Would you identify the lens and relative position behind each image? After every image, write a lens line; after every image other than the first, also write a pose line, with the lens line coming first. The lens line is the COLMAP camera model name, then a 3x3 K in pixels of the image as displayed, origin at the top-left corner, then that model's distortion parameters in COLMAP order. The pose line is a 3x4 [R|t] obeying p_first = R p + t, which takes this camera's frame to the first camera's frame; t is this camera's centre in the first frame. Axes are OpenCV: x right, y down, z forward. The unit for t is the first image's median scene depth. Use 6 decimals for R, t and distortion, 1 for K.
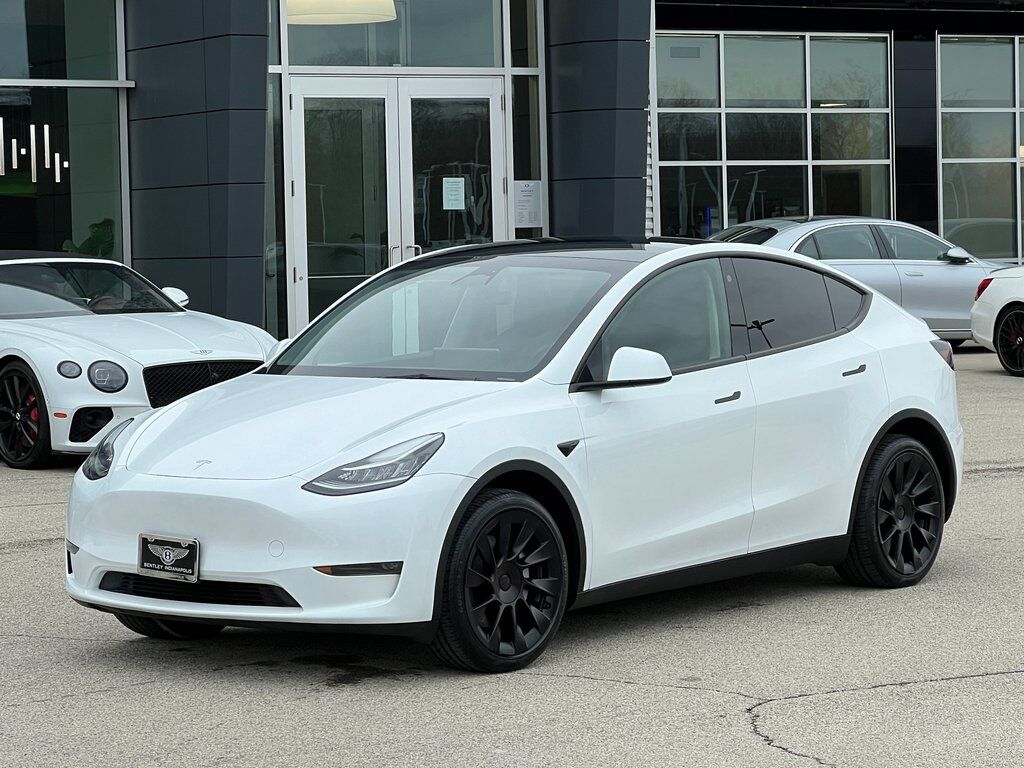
lens RADIAL K [[3211.0, 0, 503.6], [0, 3211.0, 387.2], [0, 0, 1]] dist [-0.000336, 0.000000]
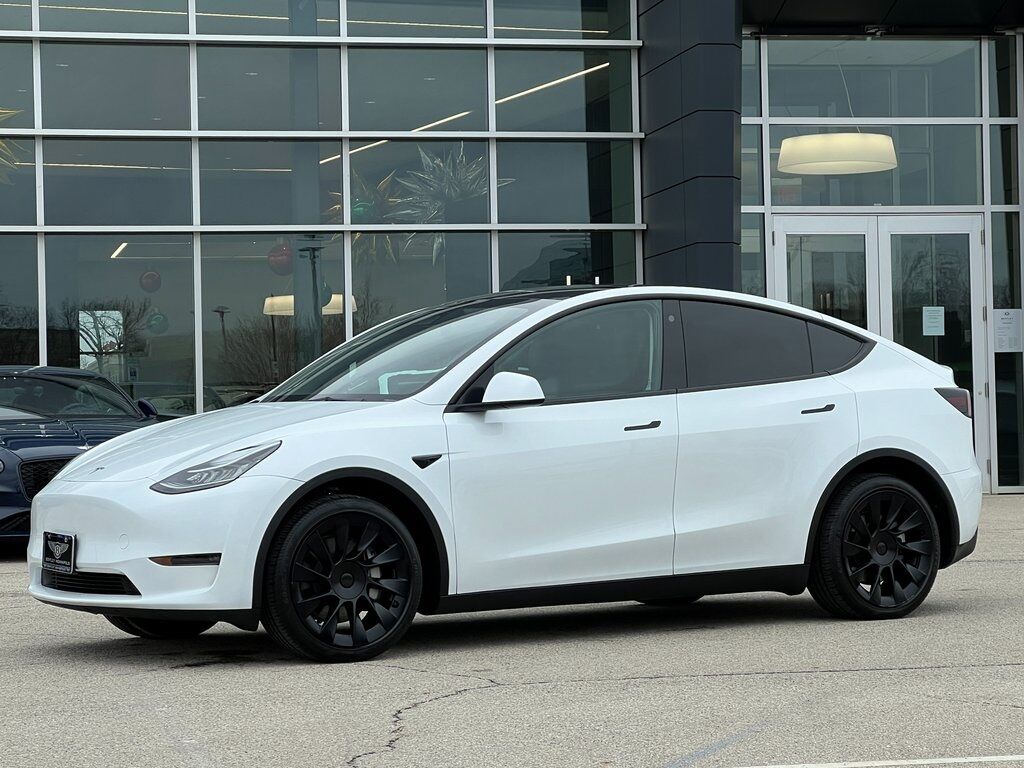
lens RADIAL K [[2803.4, 0, 513.2], [0, 2803.4, 392.4], [0, 0, 1]] dist [0.234759, 0.000000]
pose [[0.953496, -0.002161, -0.301397, 0.294481], [-0.015259, 0.998346, -0.055432, 0.042281], [0.301019, 0.057453, 0.951886, 0.088574]]
